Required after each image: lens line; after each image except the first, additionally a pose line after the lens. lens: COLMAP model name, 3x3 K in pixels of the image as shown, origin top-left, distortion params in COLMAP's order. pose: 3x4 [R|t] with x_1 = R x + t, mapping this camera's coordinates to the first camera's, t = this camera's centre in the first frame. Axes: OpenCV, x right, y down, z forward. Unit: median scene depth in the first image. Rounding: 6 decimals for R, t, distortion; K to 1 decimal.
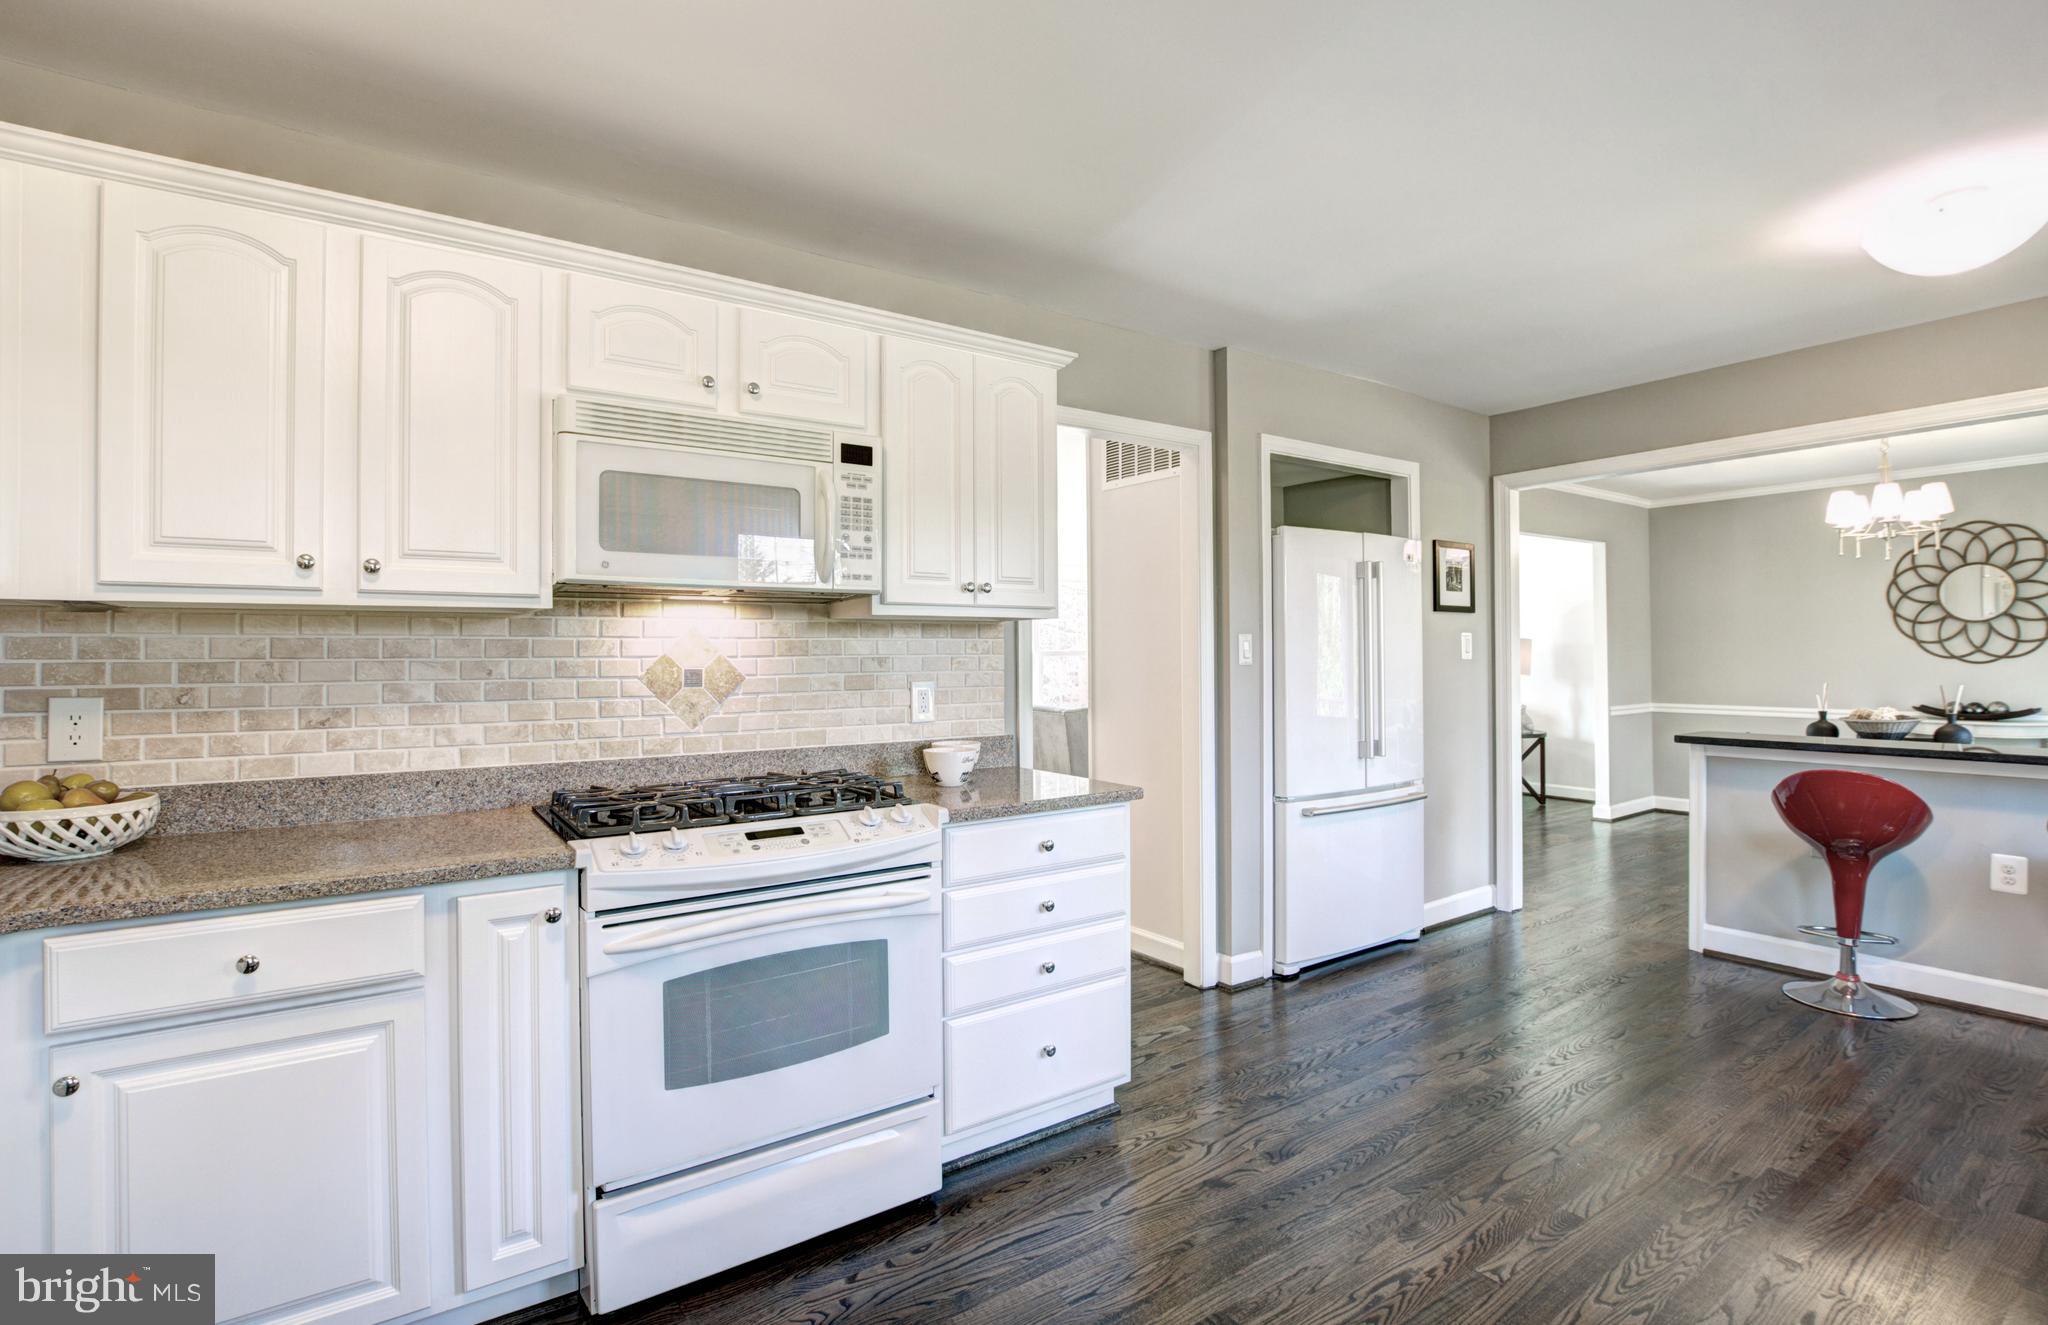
lens RADIAL K [[979.7, 0, 1033.9], [0, 979.7, 646.5], [0, 0, 1]] dist [-0.026983, 0.001159]
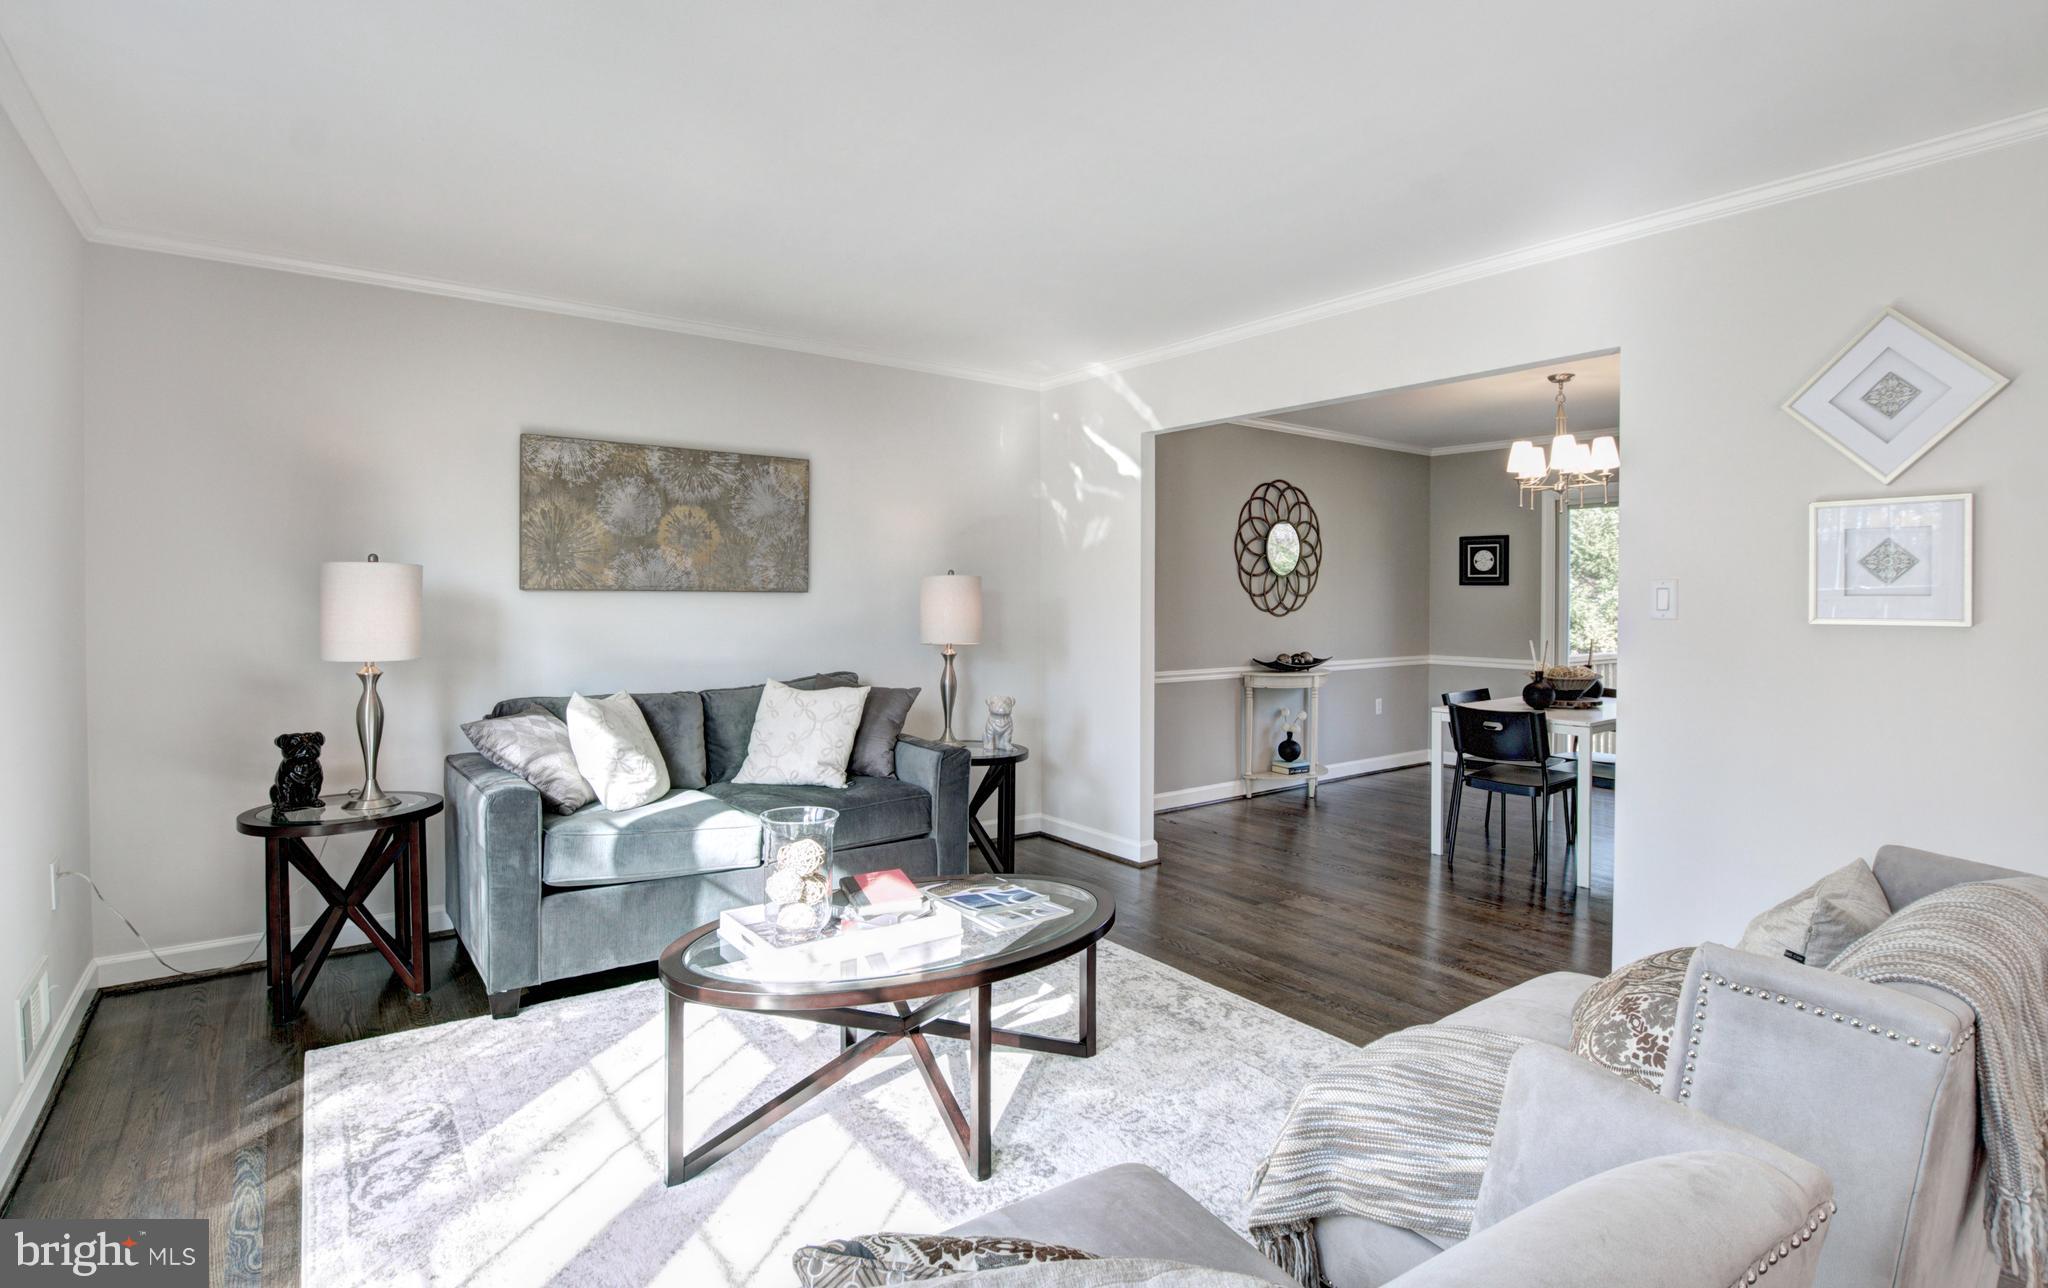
lens RADIAL K [[1013.2, 0, 1015.8], [0, 1013.2, 585.7], [0, 0, 1]] dist [-0.007208, -0.000069]
pose [[-0.018328, 0.024800, 0.999524, -0.117656], [-0.010736, 0.999630, -0.025000, 0.015351], [-0.999774, -0.011189, -0.018055, 1.335602]]
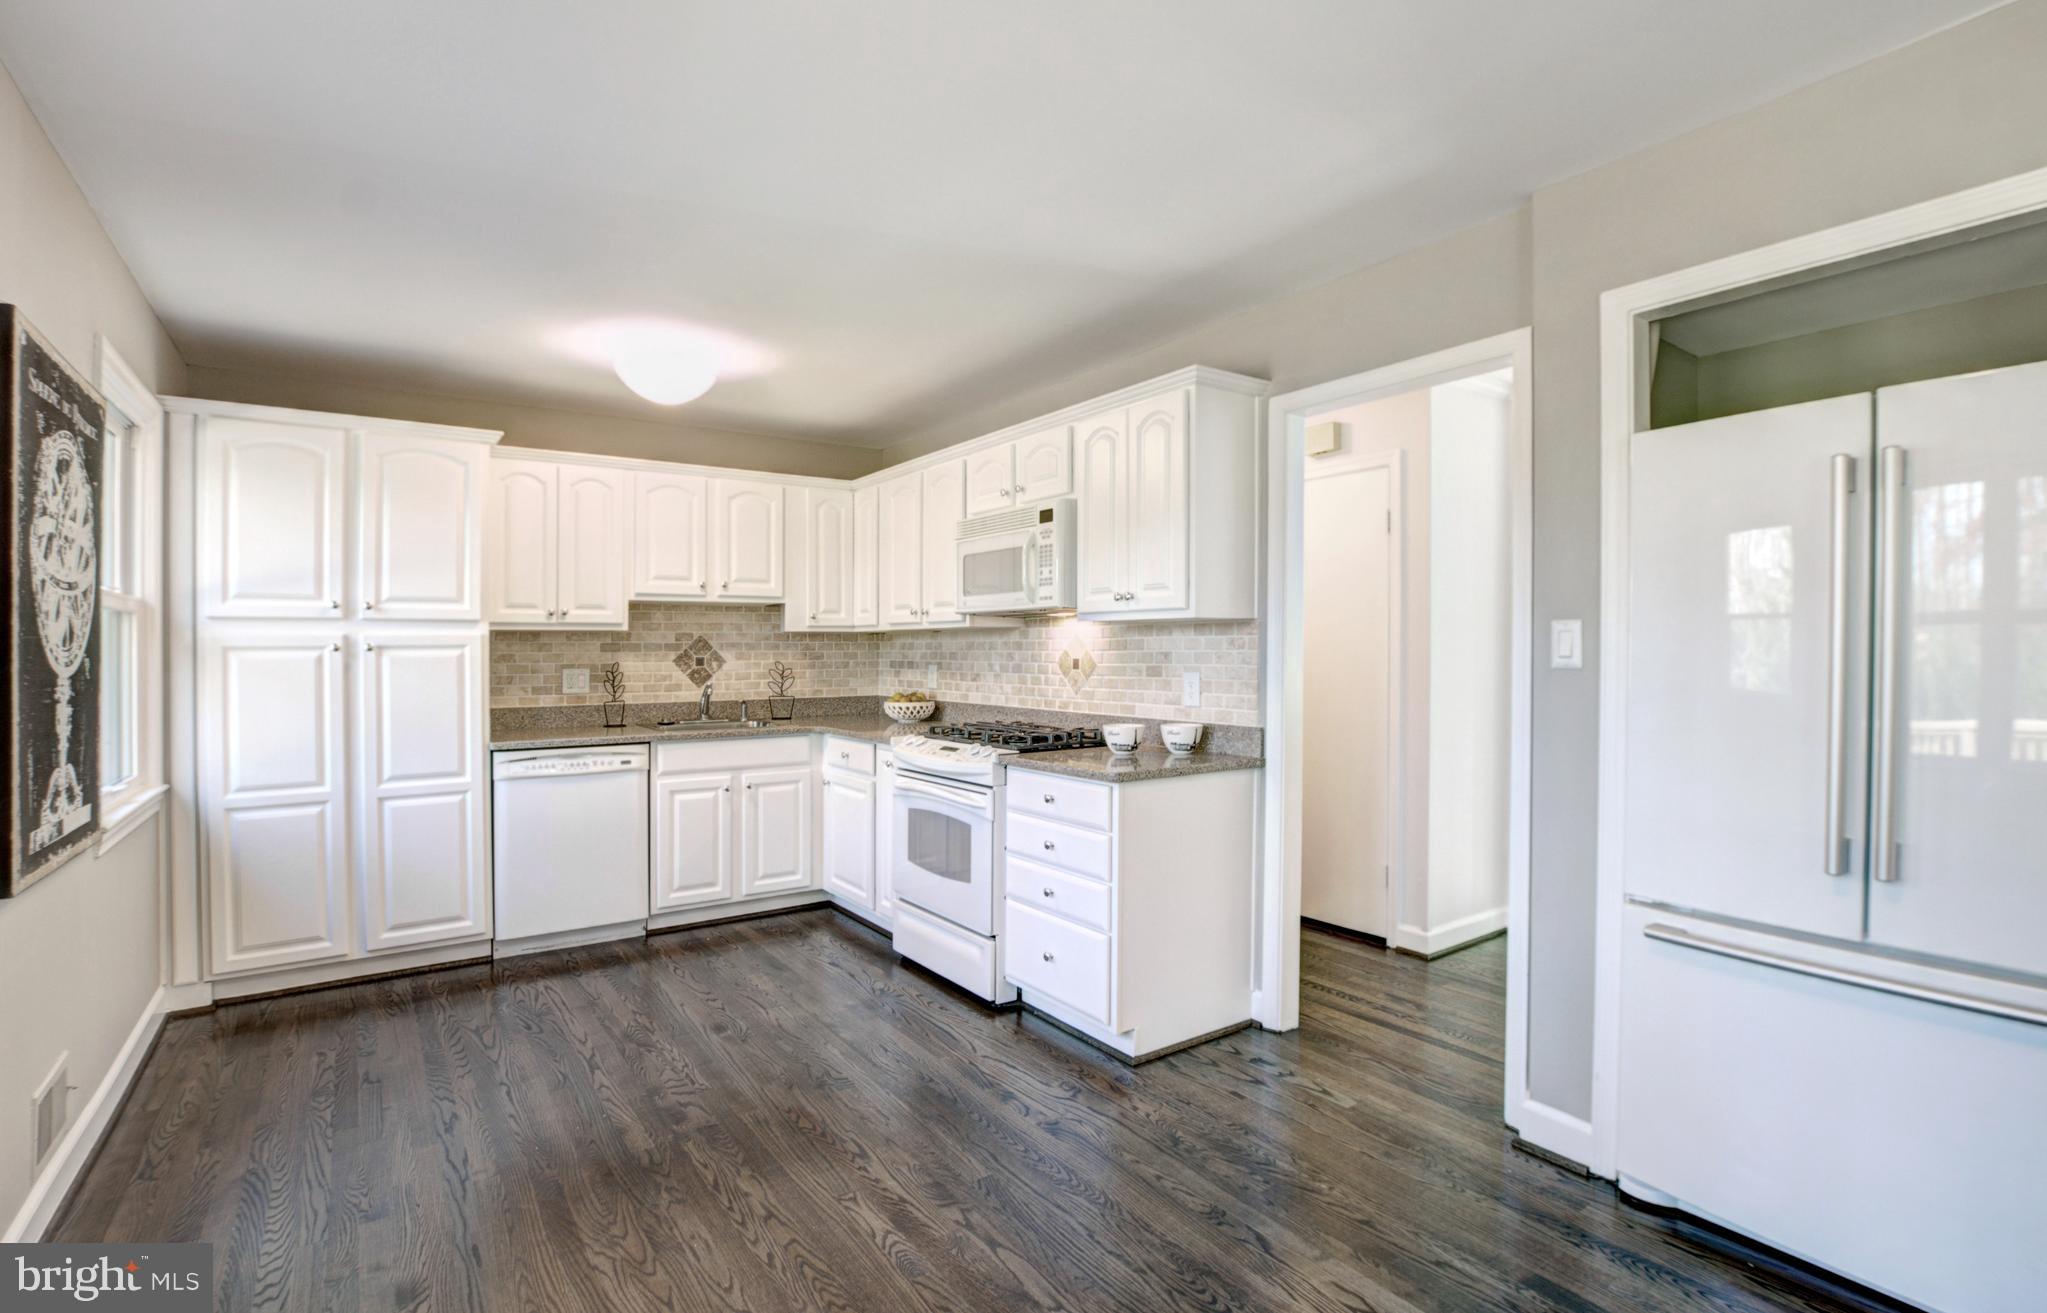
lens RADIAL K [[959.3, 0, 1027.8], [0, 959.3, 658.6], [0, 0, 1]] dist [-0.029537, 0.003379]
pose [[-0.017846, 0.016630, -0.999702, 0.540674], [0.012046, 0.999793, 0.016417, -0.001425], [0.999768, -0.011749, -0.018043, 0.421244]]
